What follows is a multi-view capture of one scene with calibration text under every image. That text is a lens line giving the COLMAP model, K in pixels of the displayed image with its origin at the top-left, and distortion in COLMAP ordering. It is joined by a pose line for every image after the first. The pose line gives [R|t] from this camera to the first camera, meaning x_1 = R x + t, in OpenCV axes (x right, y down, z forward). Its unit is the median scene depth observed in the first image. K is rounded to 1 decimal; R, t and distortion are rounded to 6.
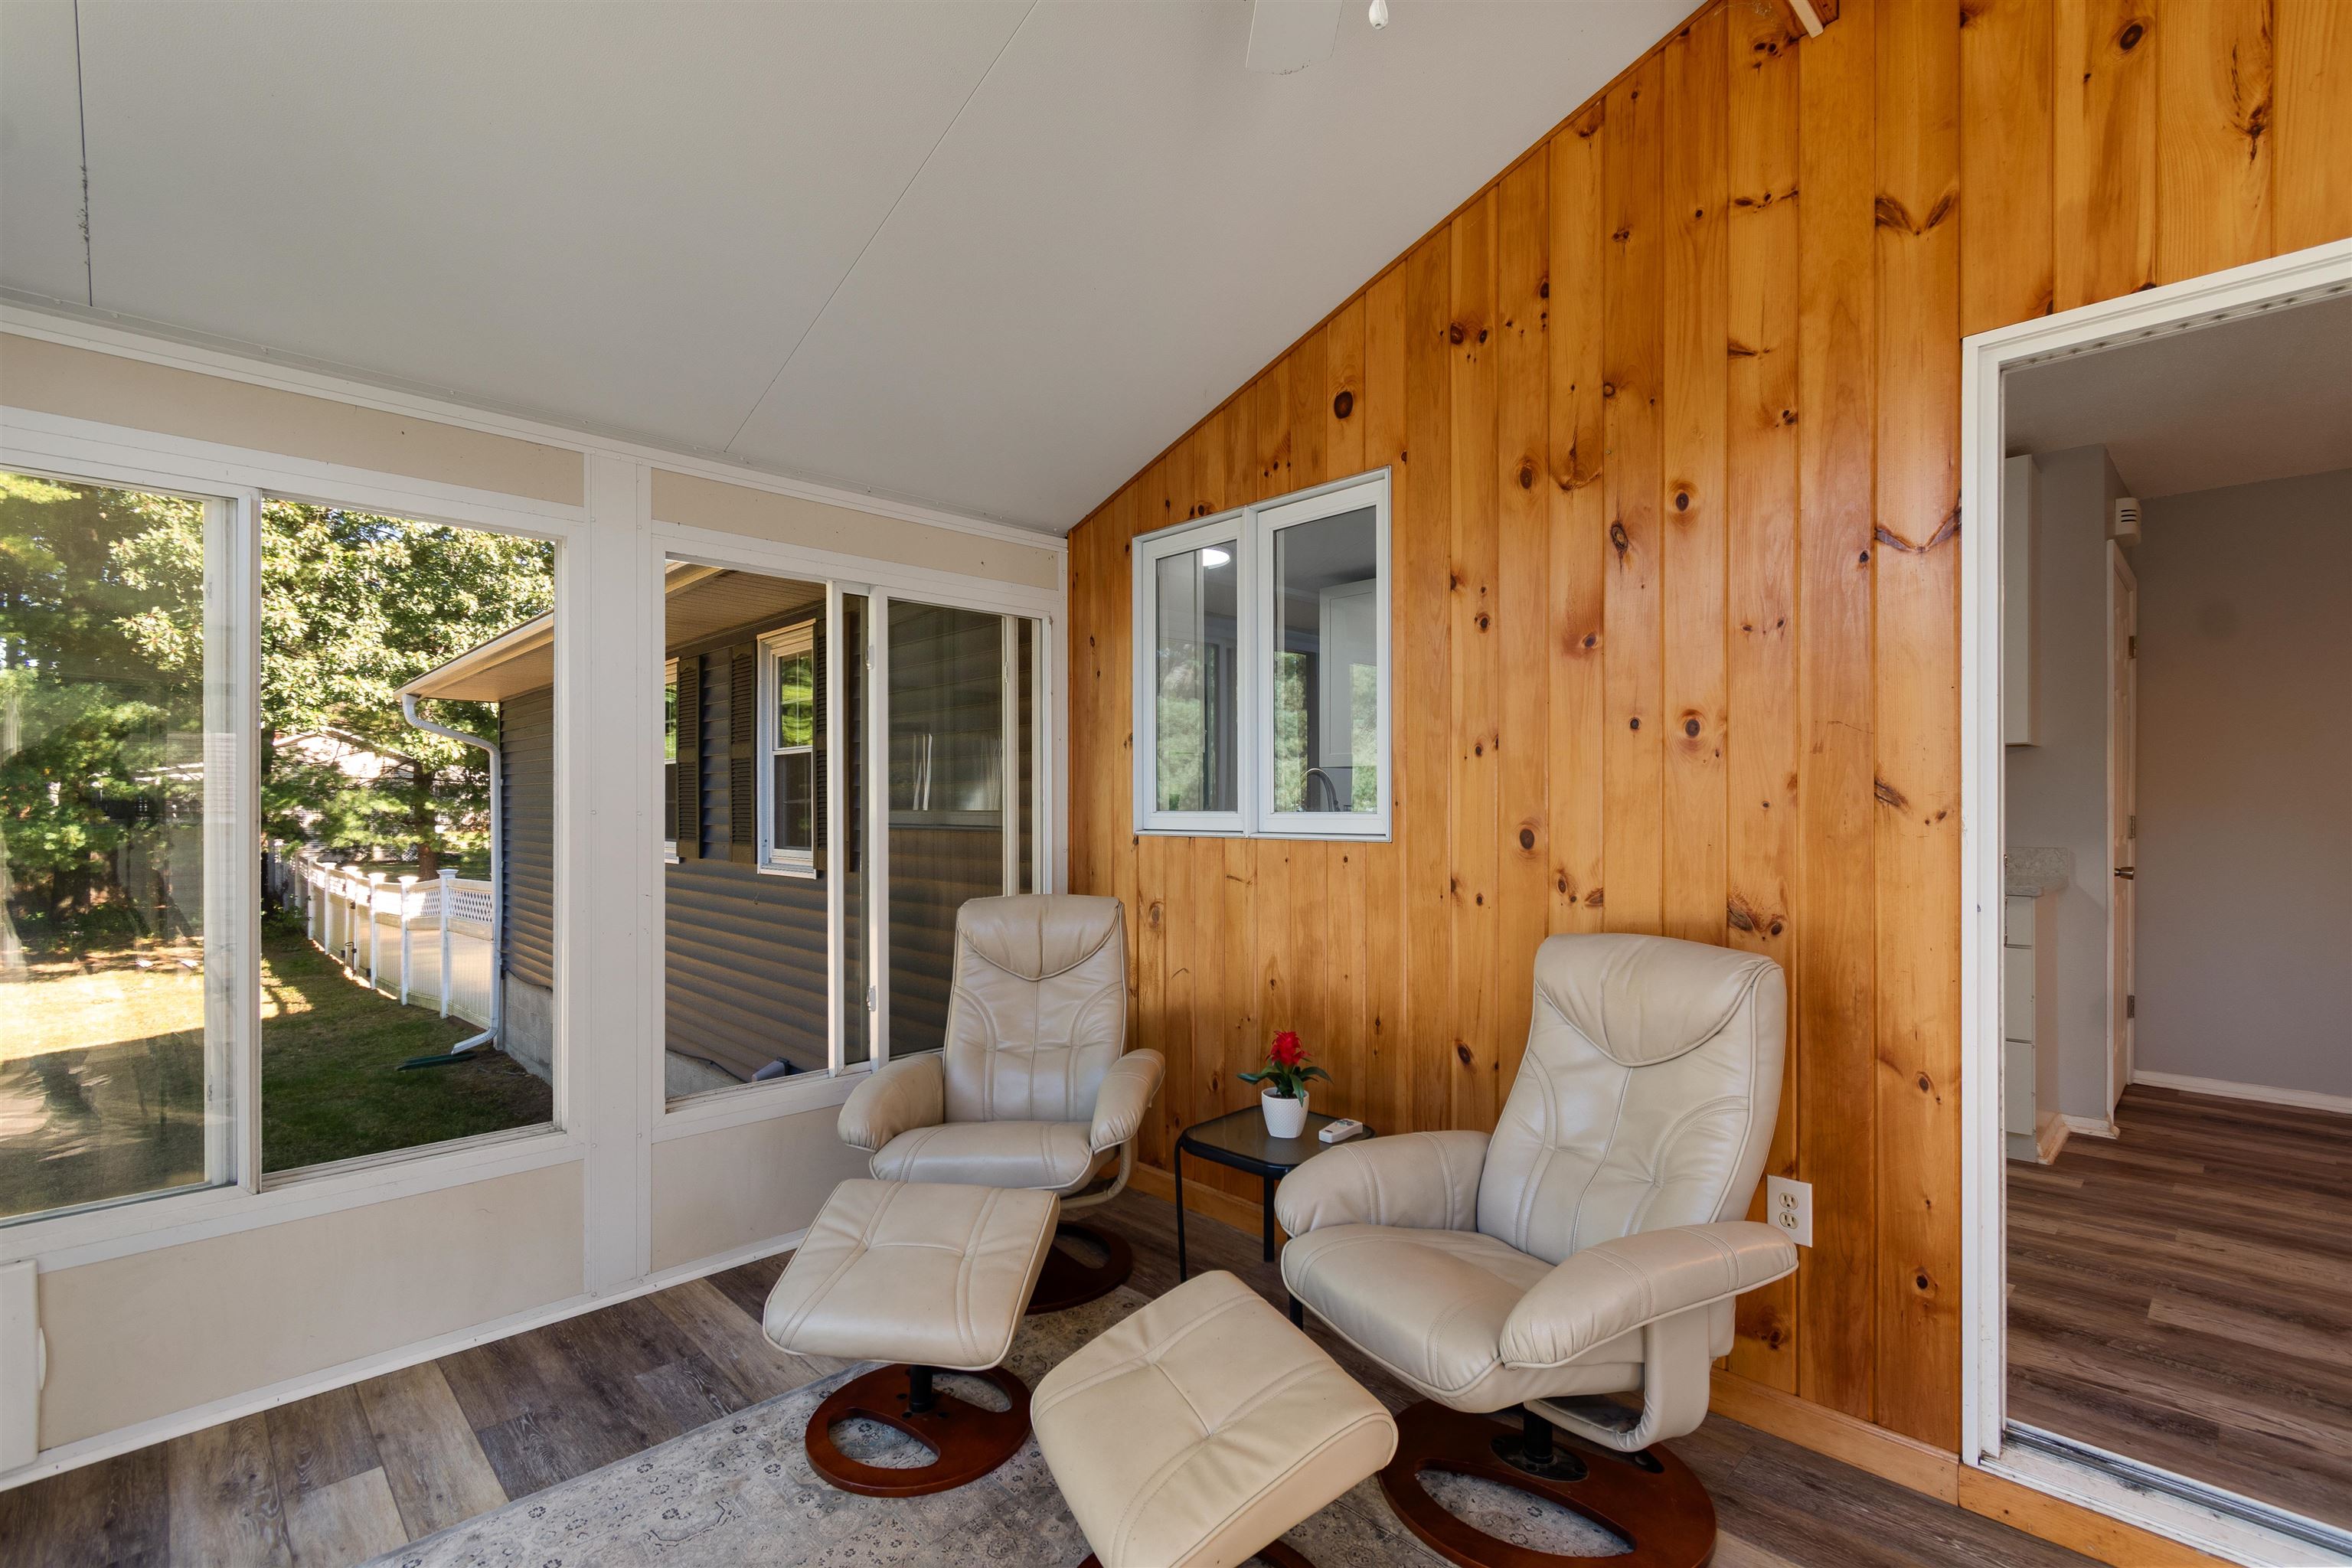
lens RADIAL K [[1057.1, 0, 1184.9], [0, 1057.1, 818.5], [0, 0, 1]] dist [-0.001666, -0.000244]
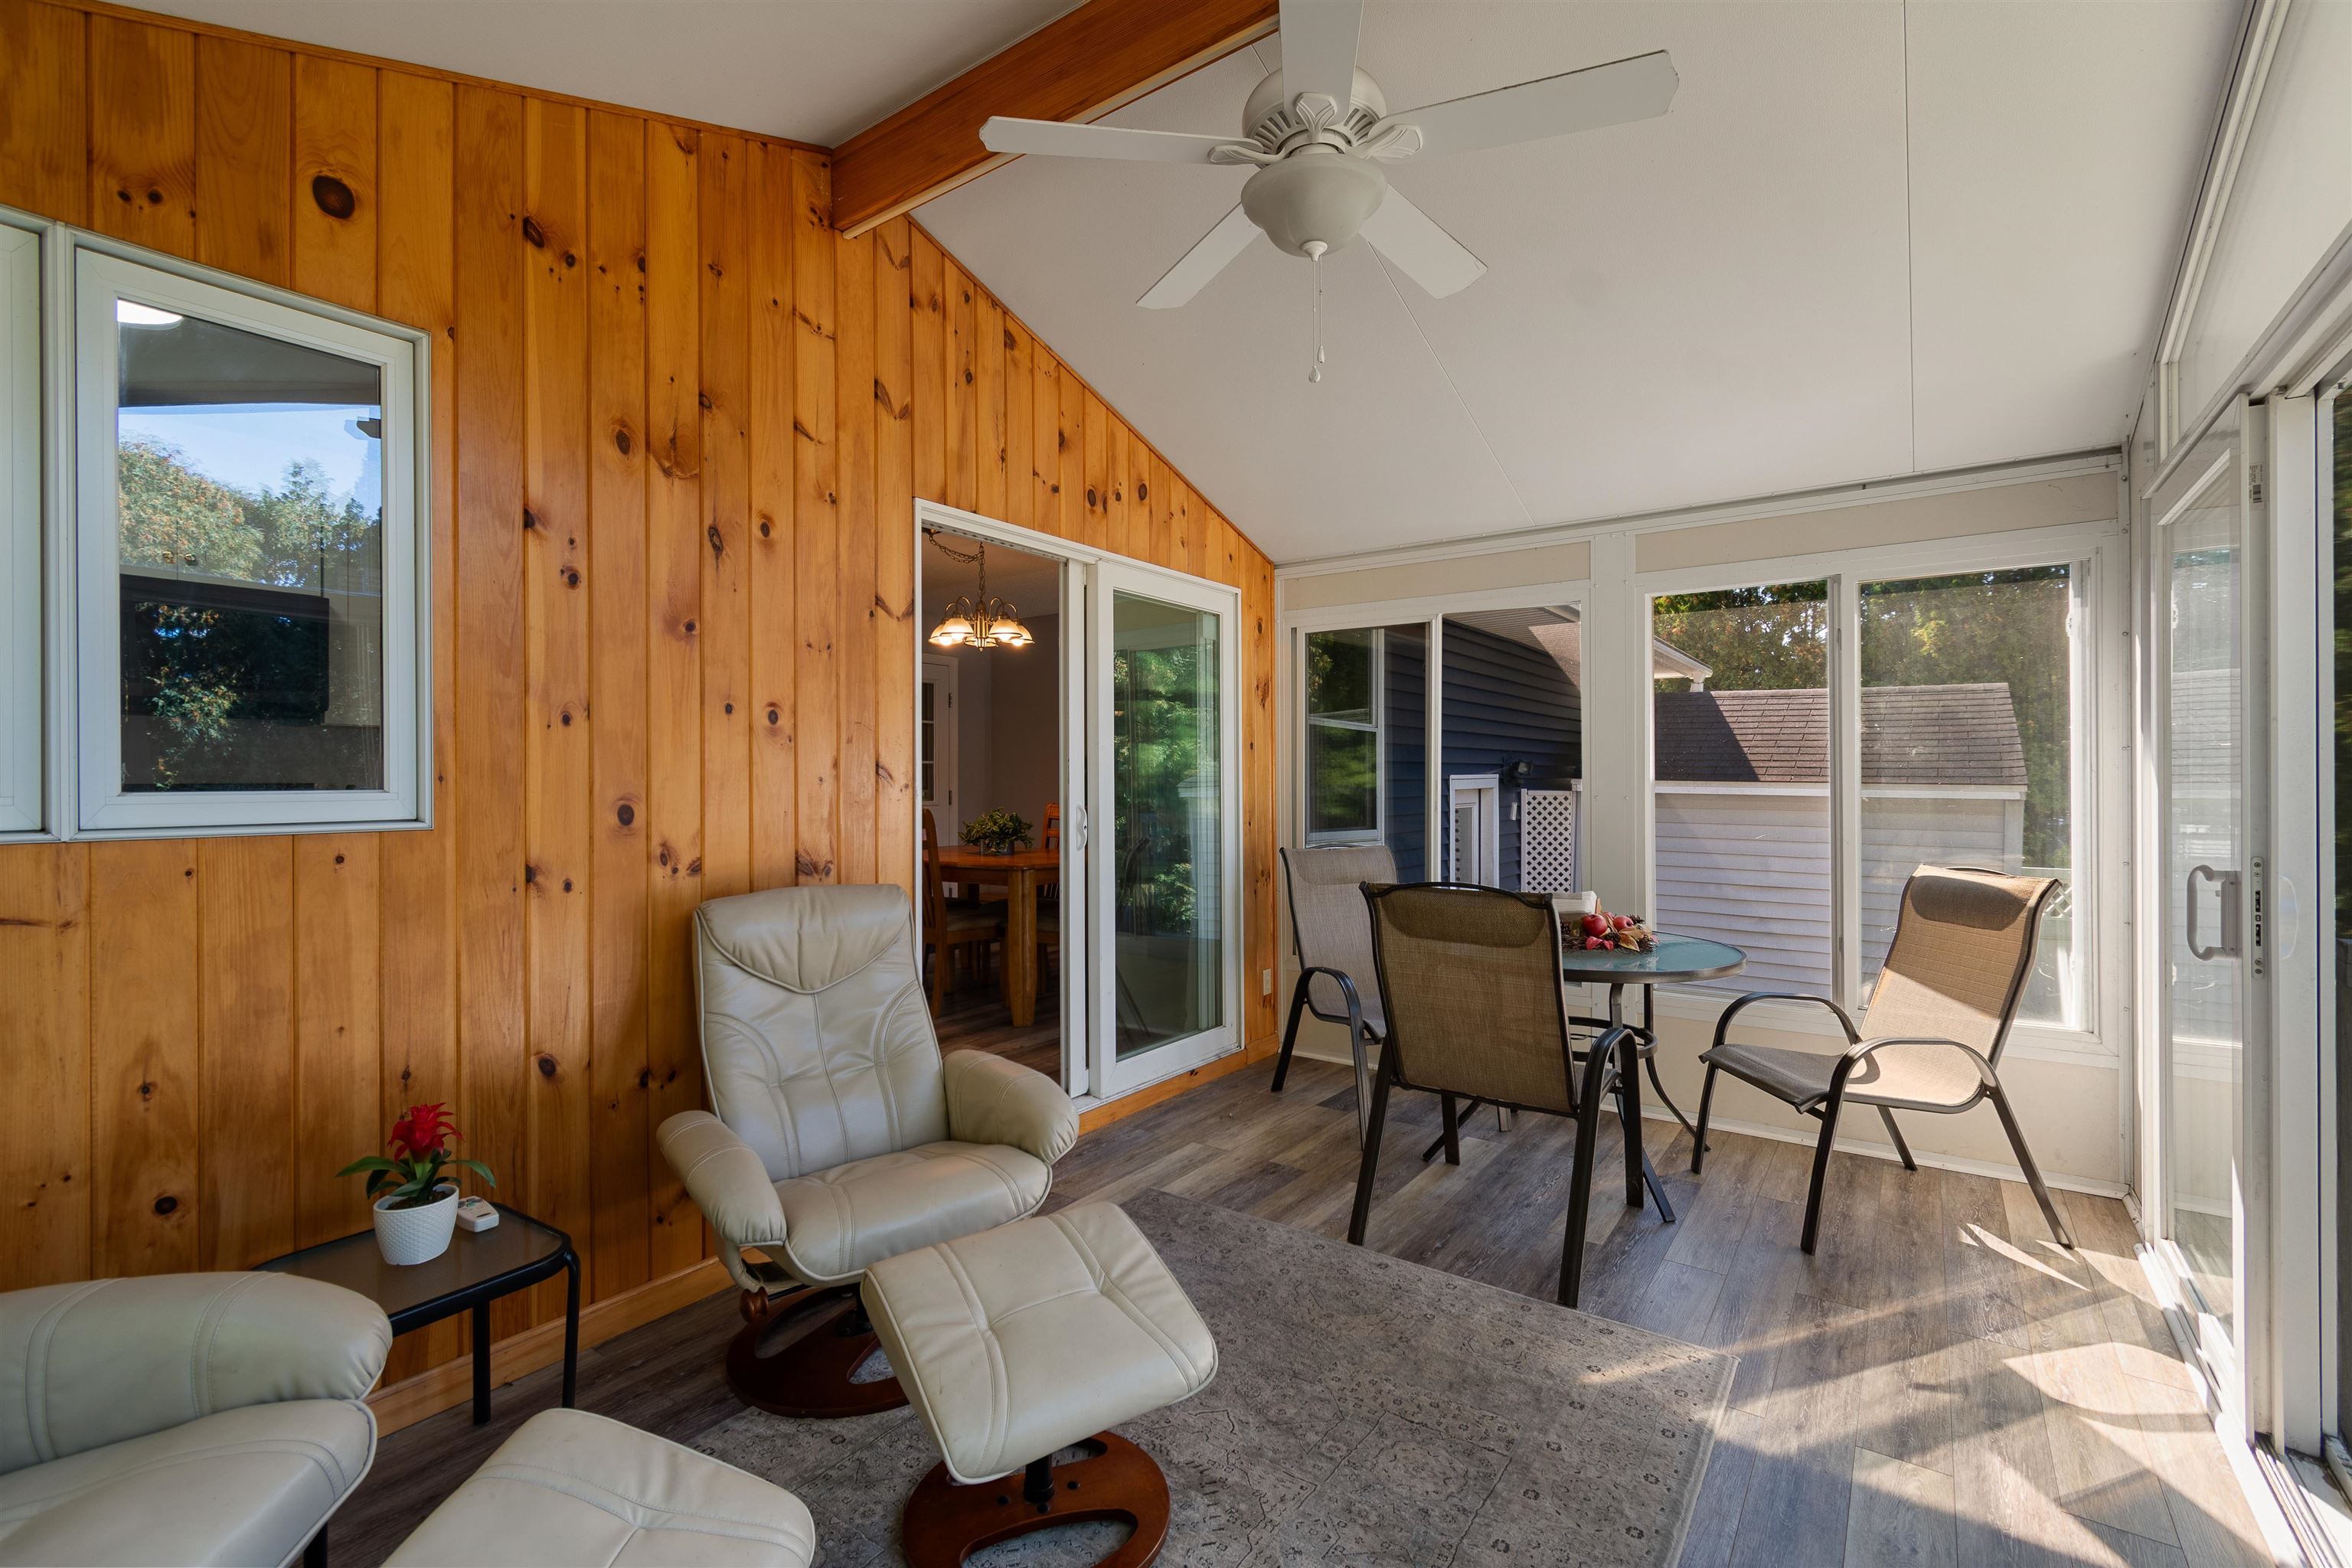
lens RADIAL K [[1028.3, 0, 1179.3], [0, 1028.3, 779.9], [0, 0, 1]] dist [-0.000763, -0.000733]
pose [[-0.177612, -0.002763, 0.984097, -0.716663], [0.010349, 0.999936, 0.004675, -0.012498], [-0.984046, 0.011015, -0.177572, 0.689831]]
